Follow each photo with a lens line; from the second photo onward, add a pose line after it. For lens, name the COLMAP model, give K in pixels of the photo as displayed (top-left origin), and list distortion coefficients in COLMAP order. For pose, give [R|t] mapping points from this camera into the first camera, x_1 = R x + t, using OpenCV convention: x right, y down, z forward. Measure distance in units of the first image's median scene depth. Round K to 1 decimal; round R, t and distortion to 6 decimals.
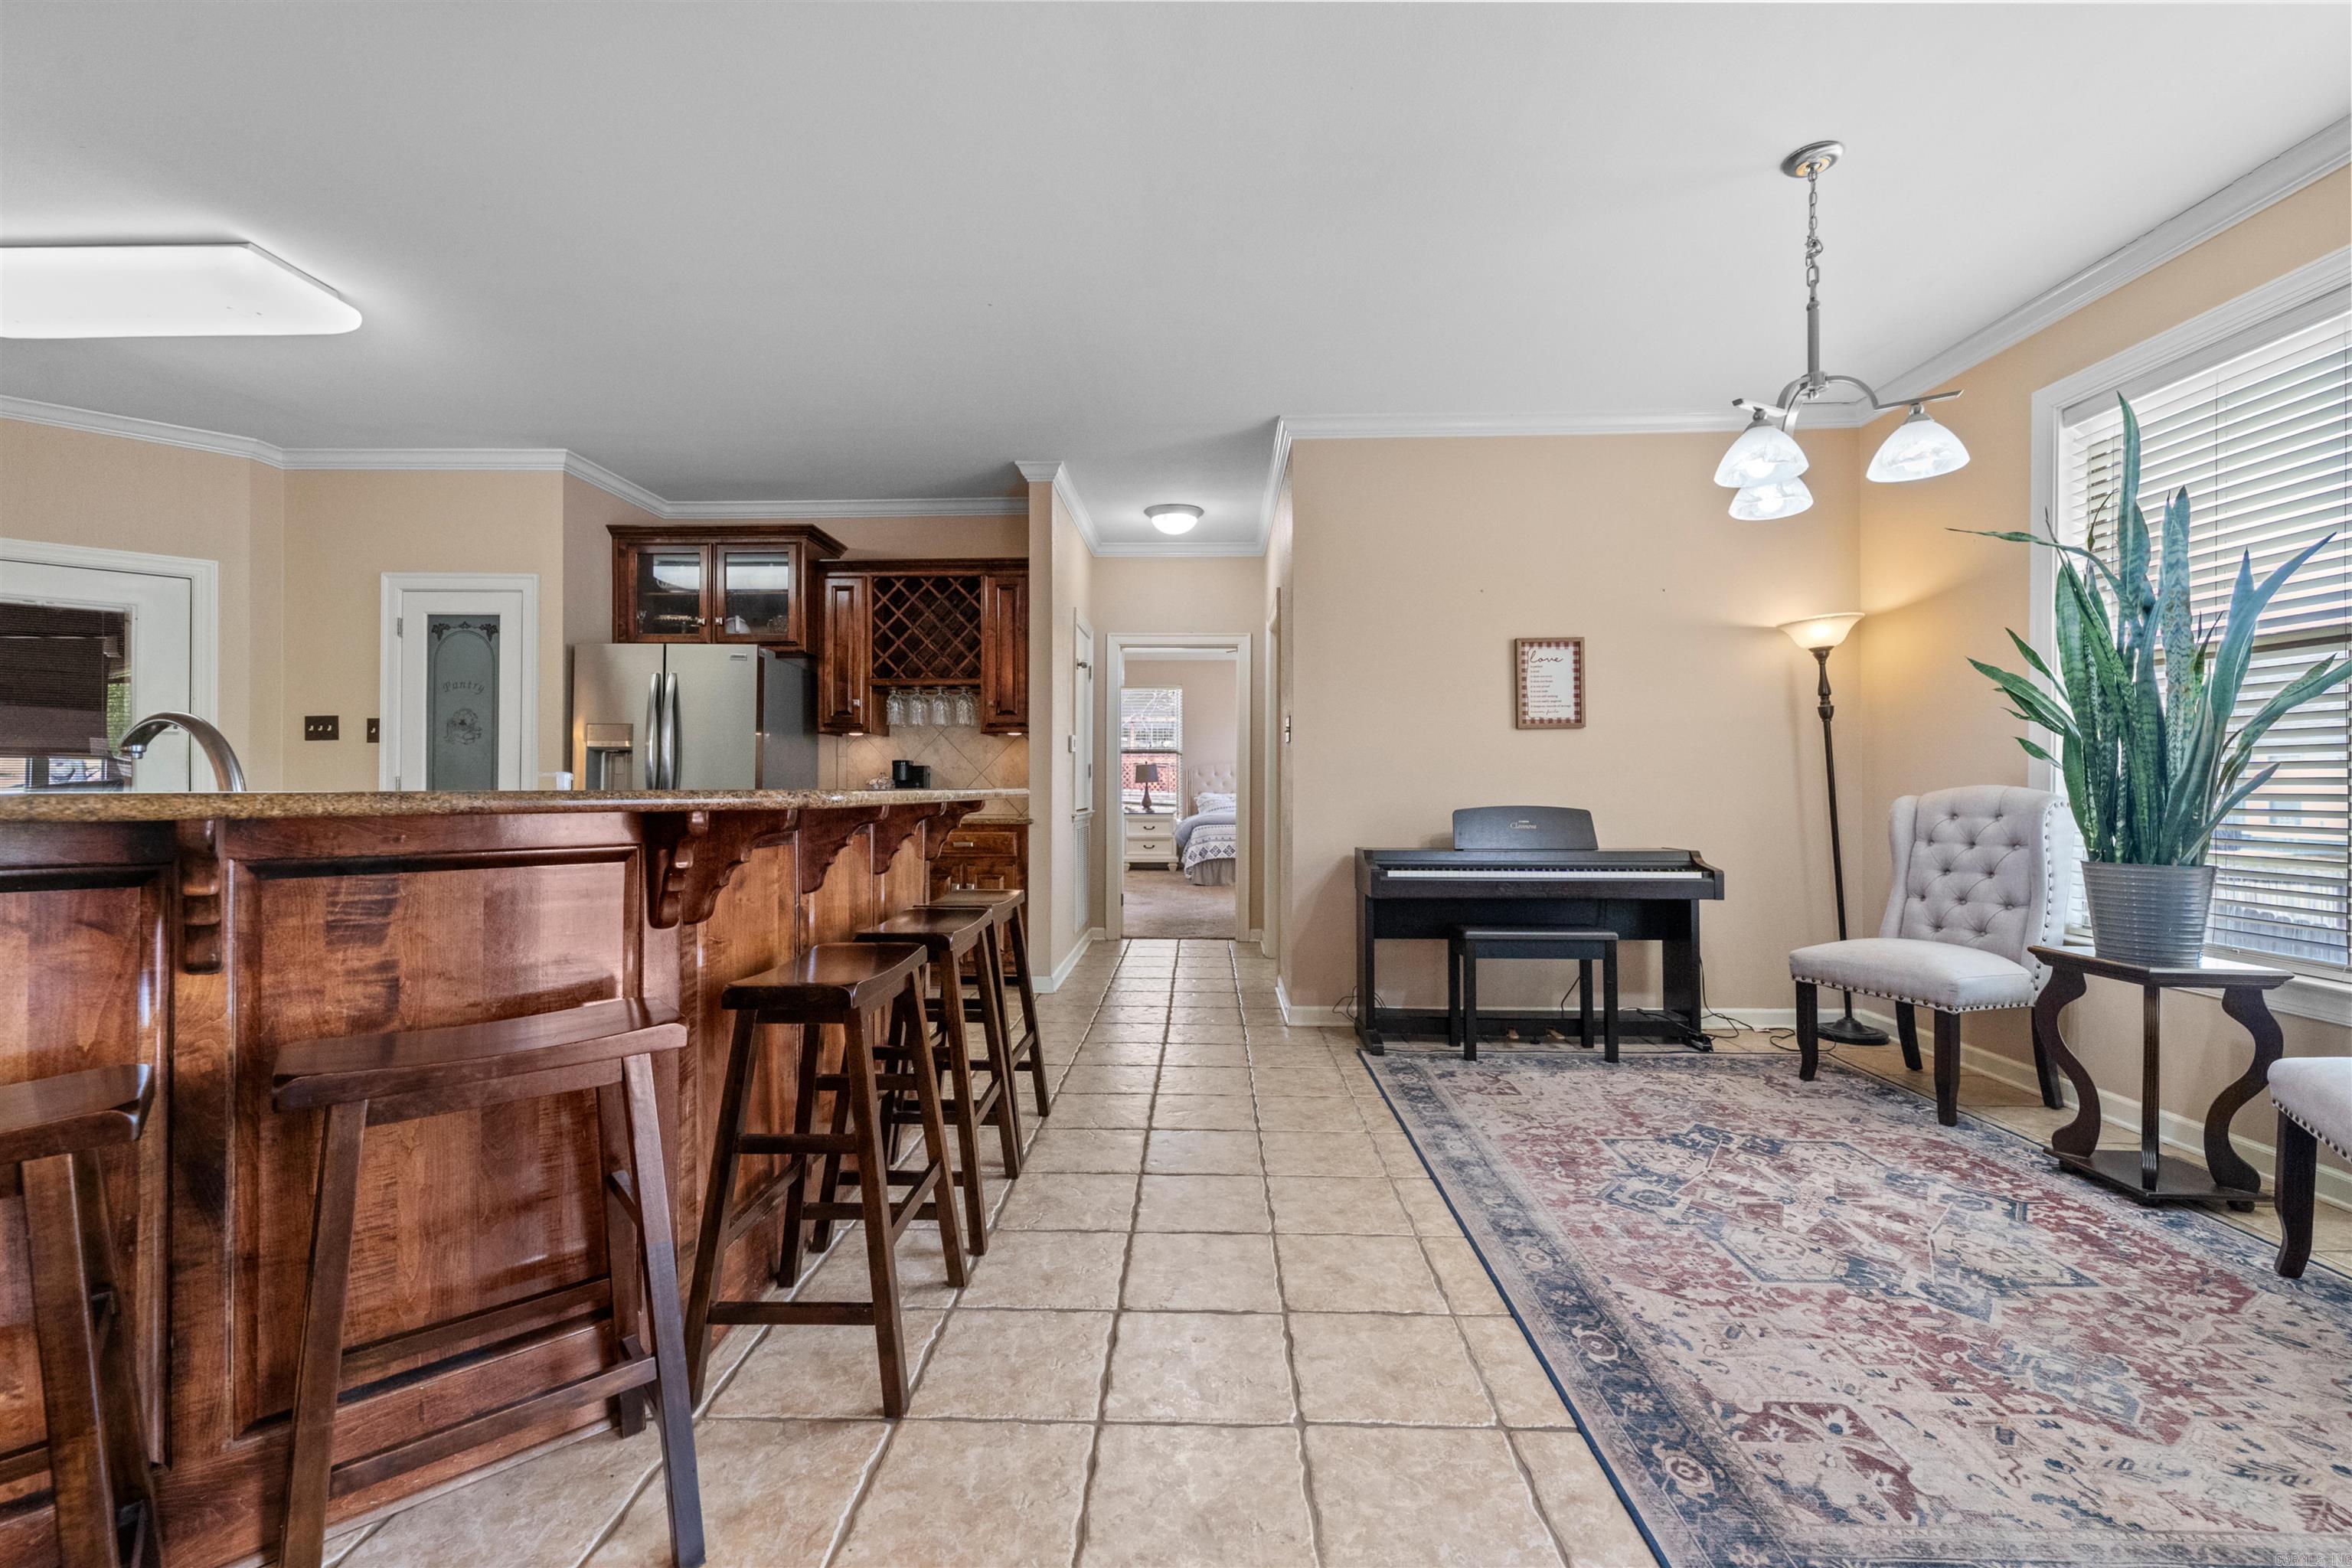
lens RADIAL K [[973.4, 0, 1180.4], [0, 973.4, 773.2], [0, 0, 1]] dist [0.007198, -0.003349]
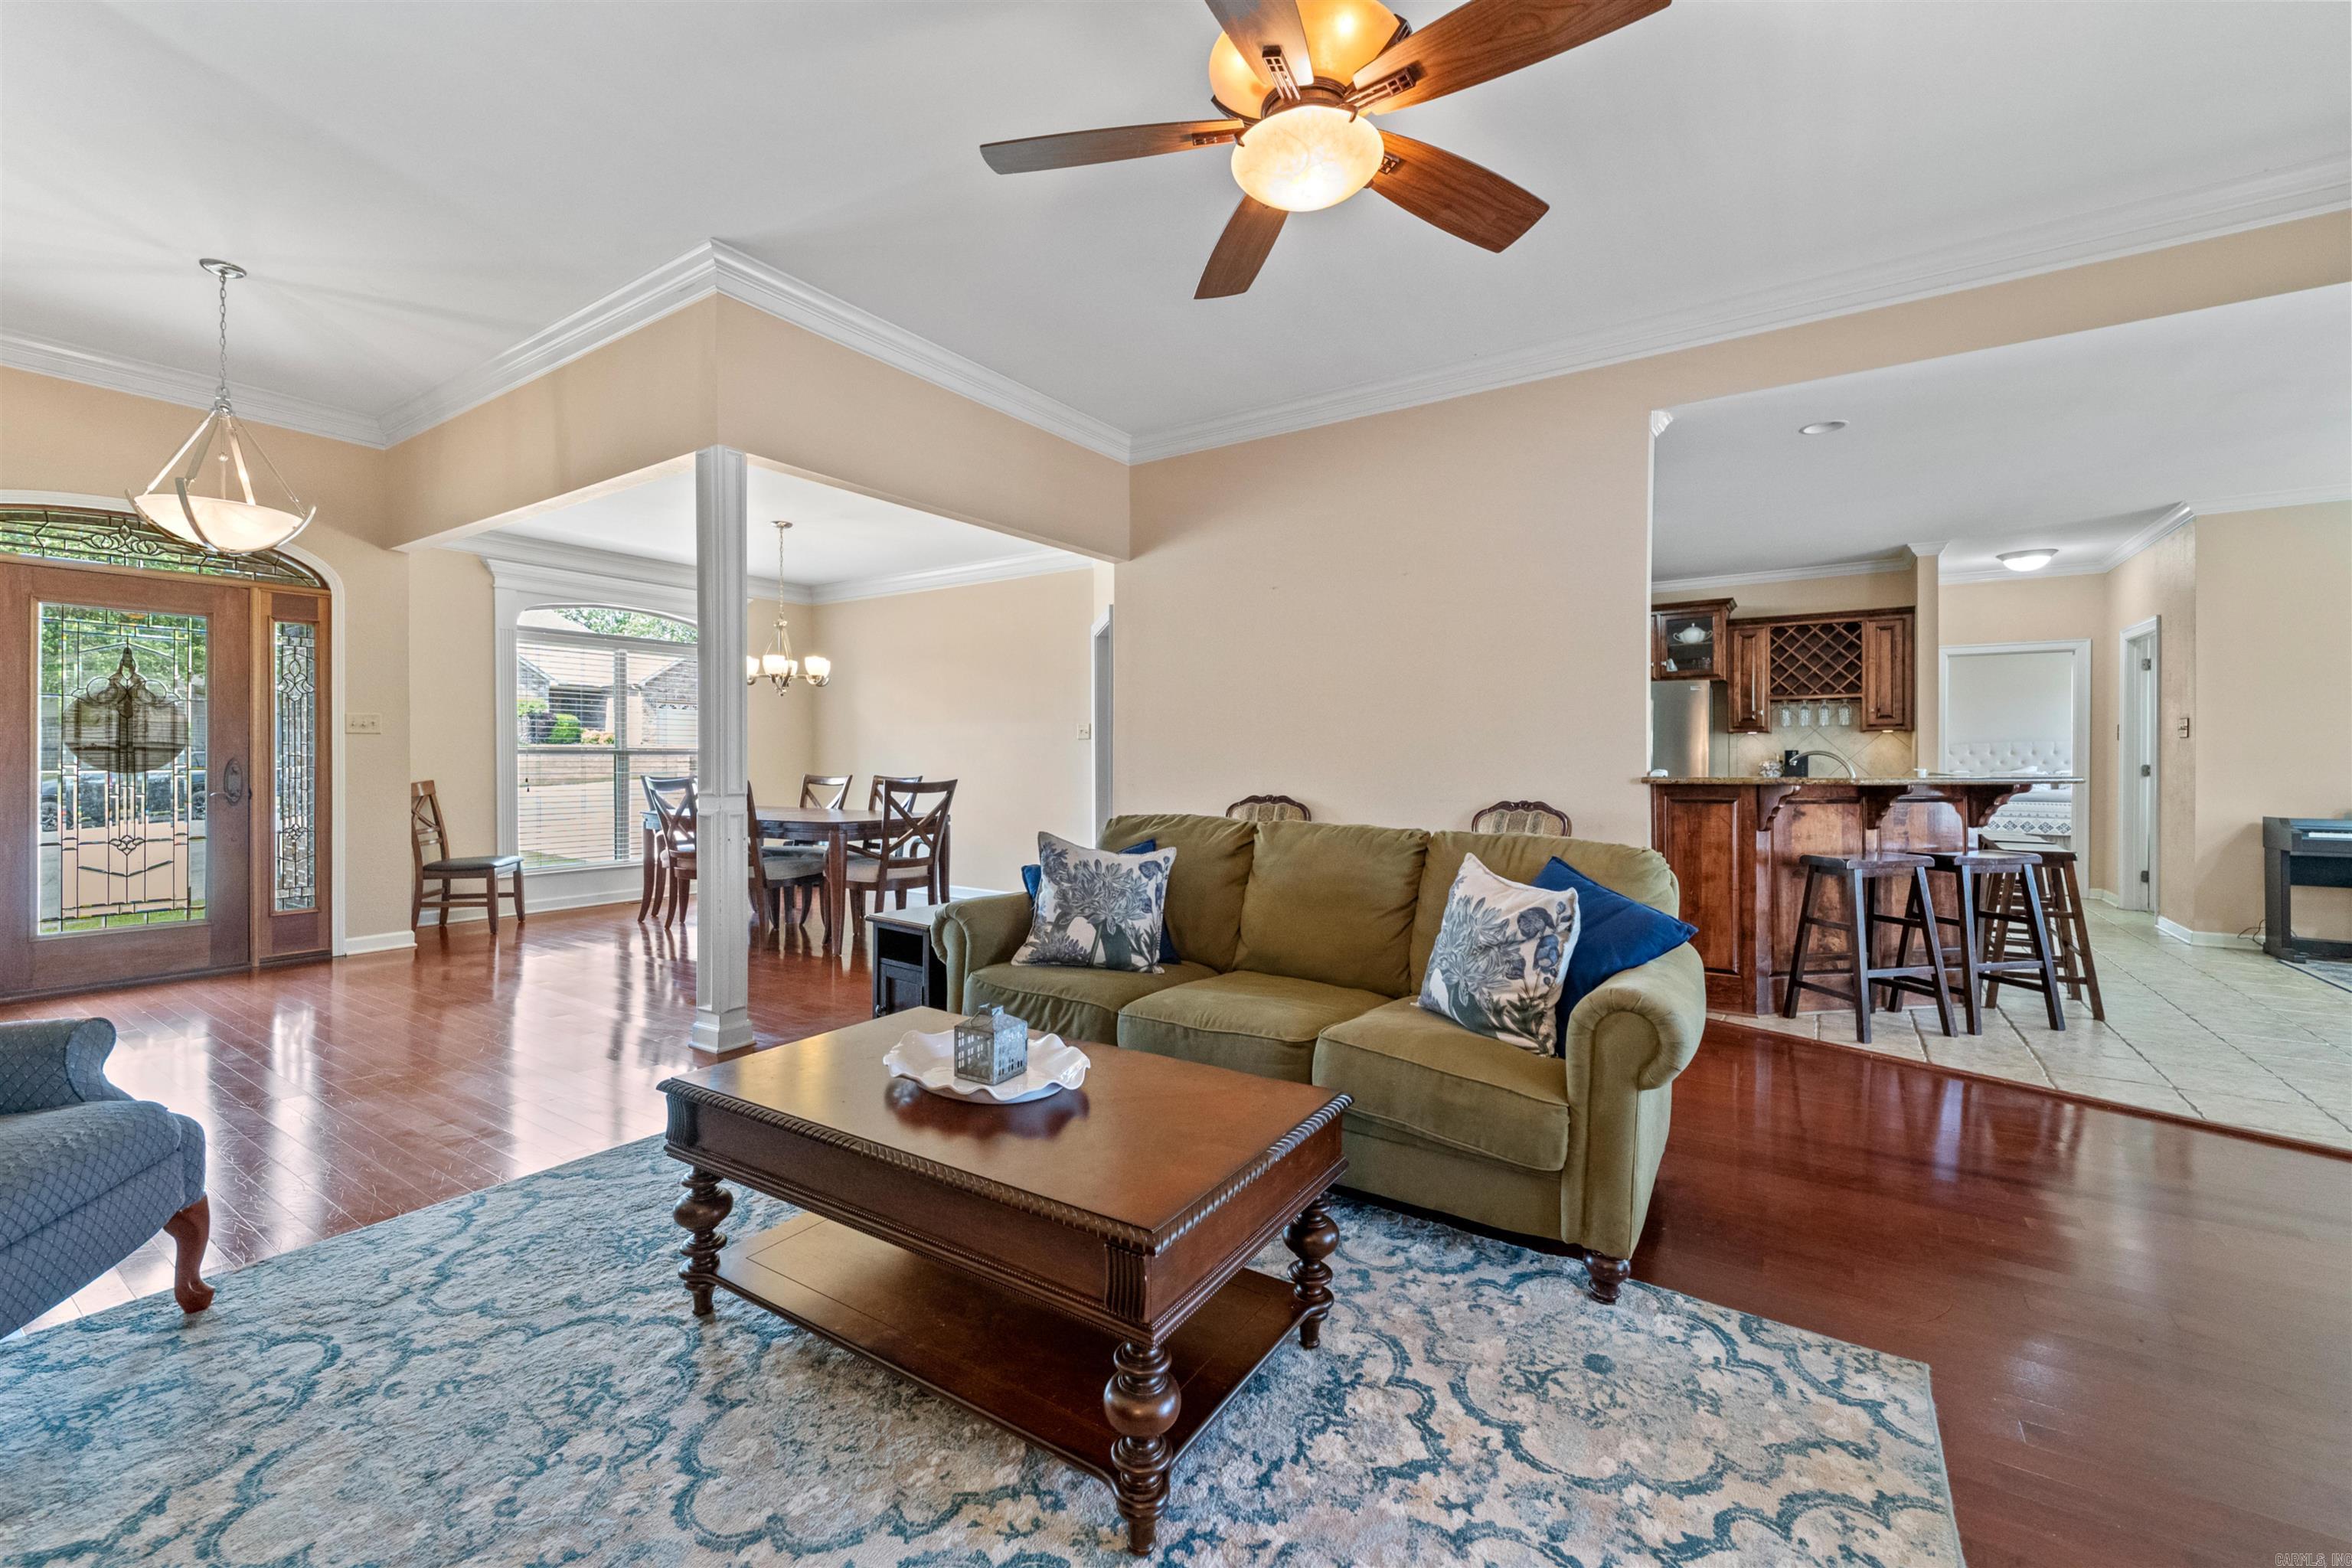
lens RADIAL K [[973.4, 0, 1155.6], [0, 973.4, 760.9], [0, 0, 1]] dist [0.007198, -0.003349]
pose [[0.843488, 0.001520, -0.537146, -0.482711], [0.005772, 0.999913, 0.011892, -0.031927], [0.537117, -0.013131, 0.843405, -1.195684]]
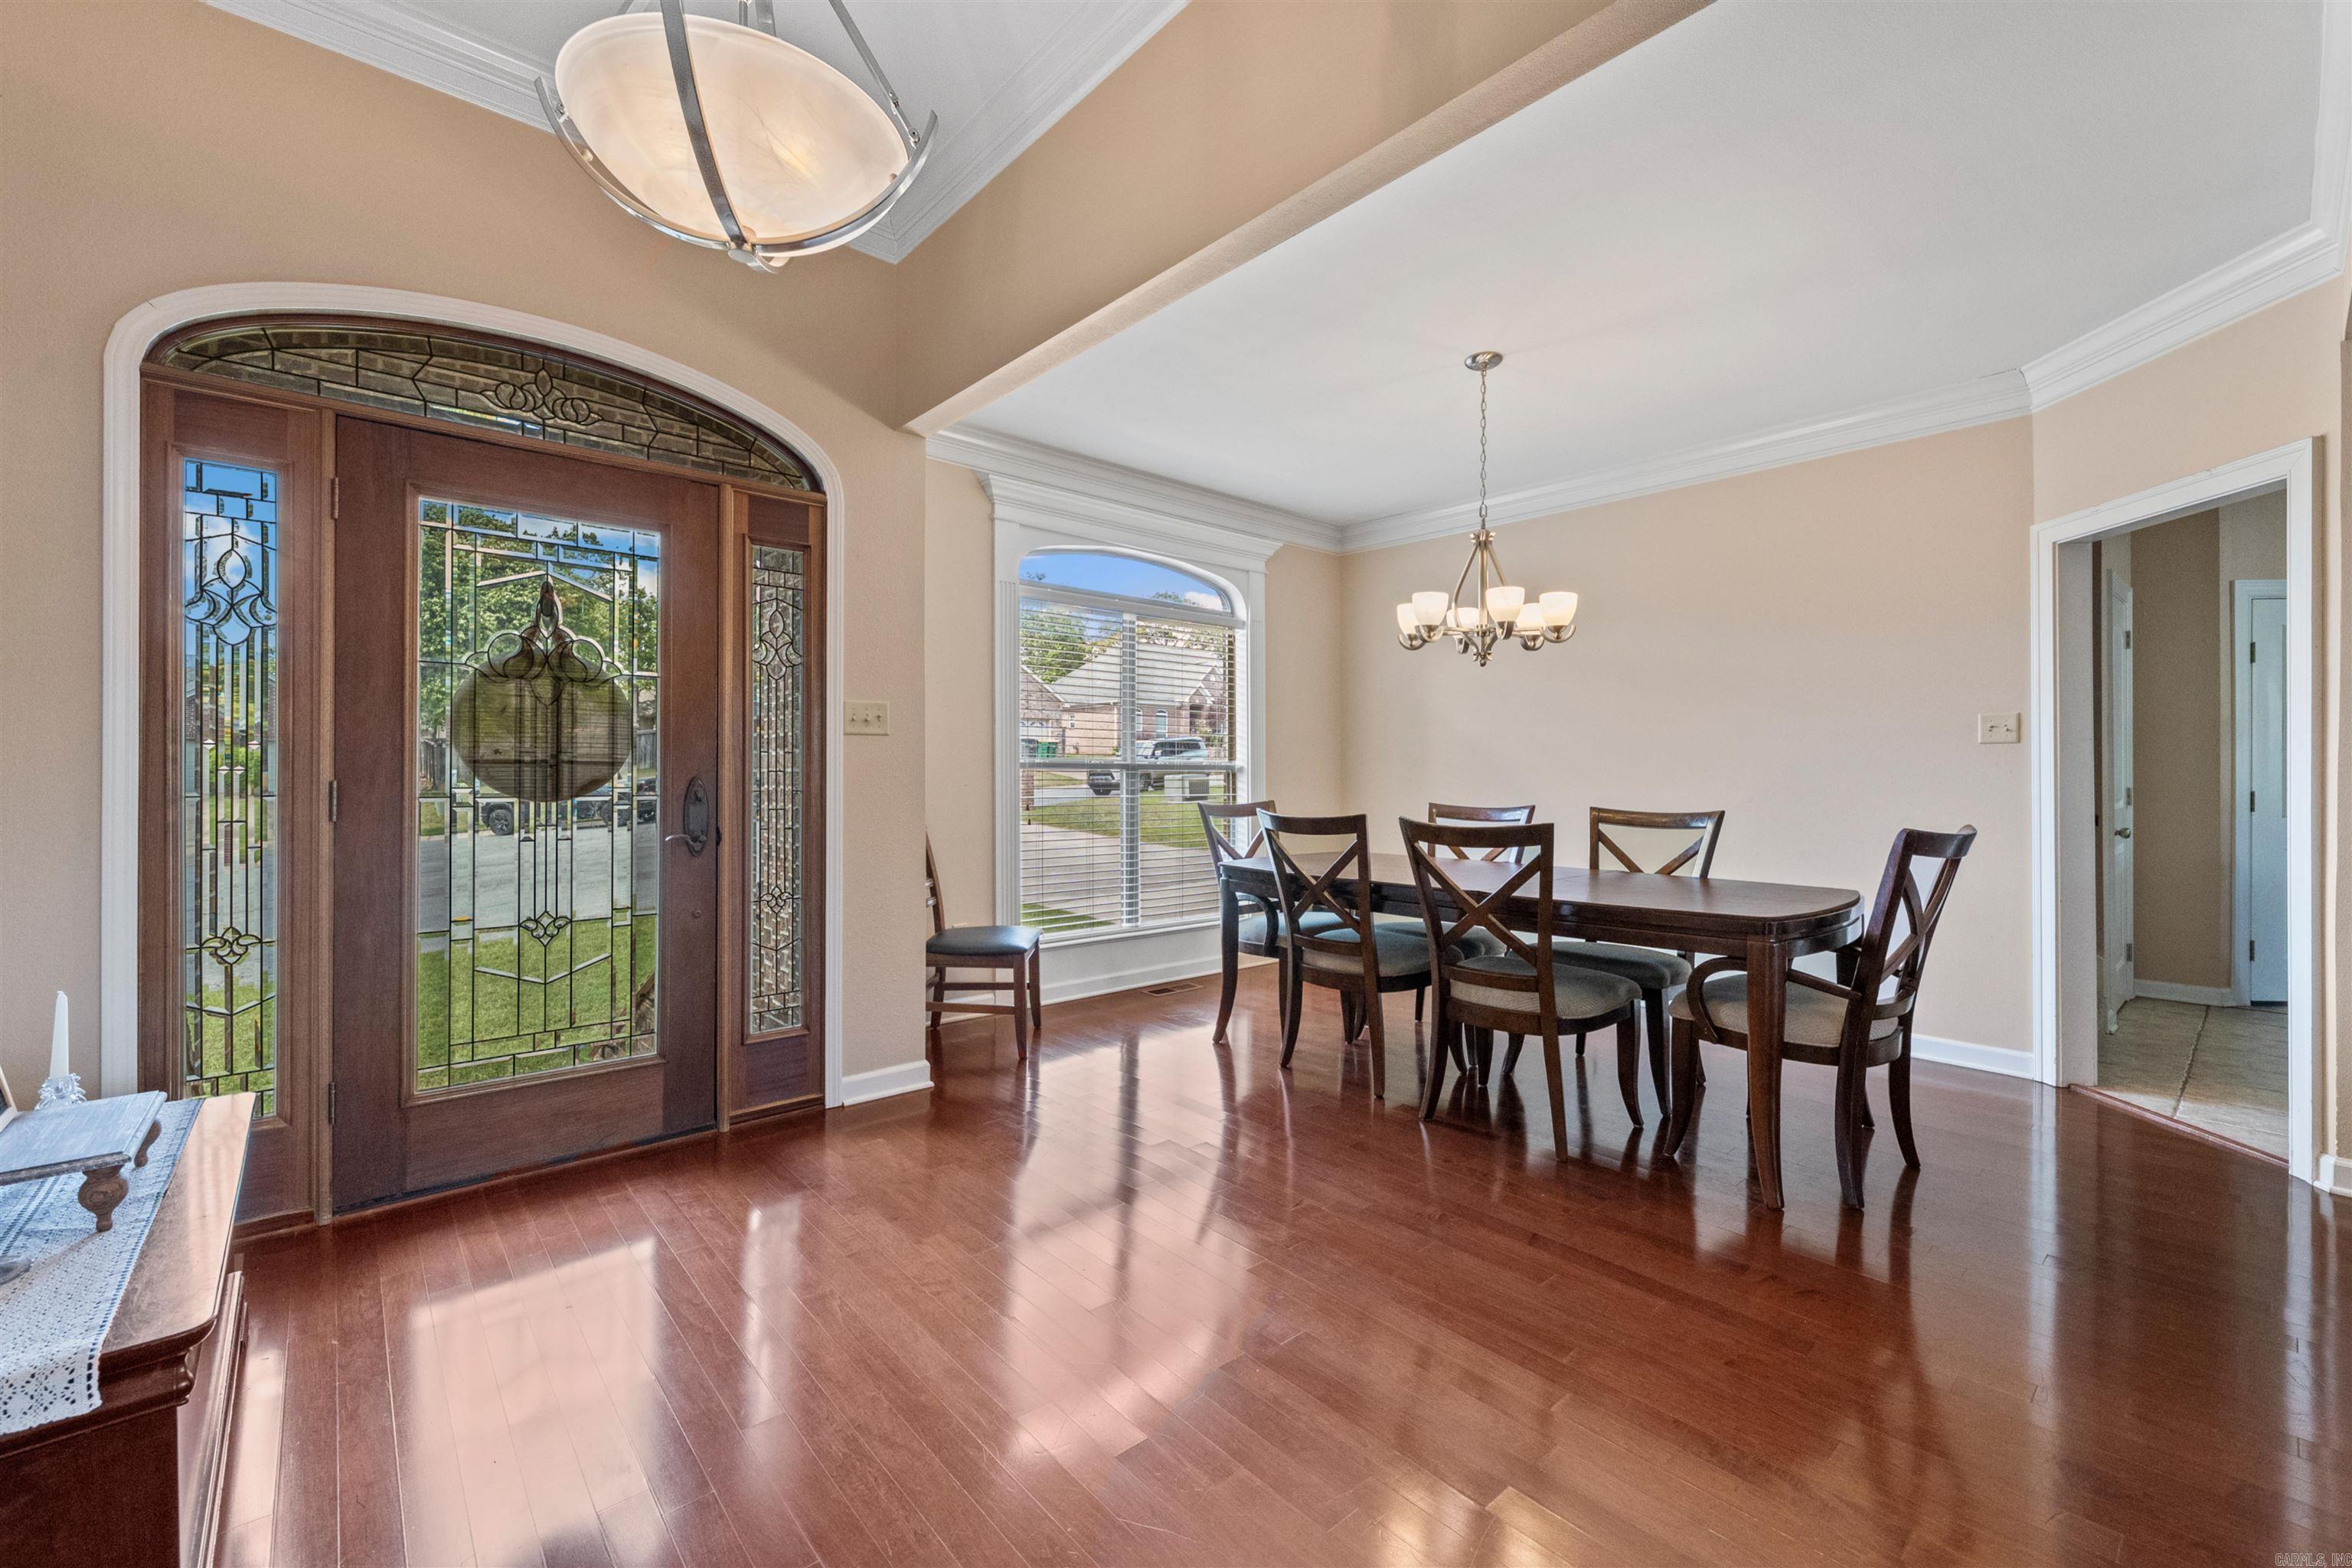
lens RADIAL K [[973.4, 0, 1157.8], [0, 973.4, 769.7], [0, 0, 1]] dist [0.007198, -0.003349]
pose [[0.678788, -0.005560, -0.734313, -1.575481], [0.011519, 0.999929, 0.003077, -0.030315], [0.734244, -0.010547, 0.678804, -0.975881]]
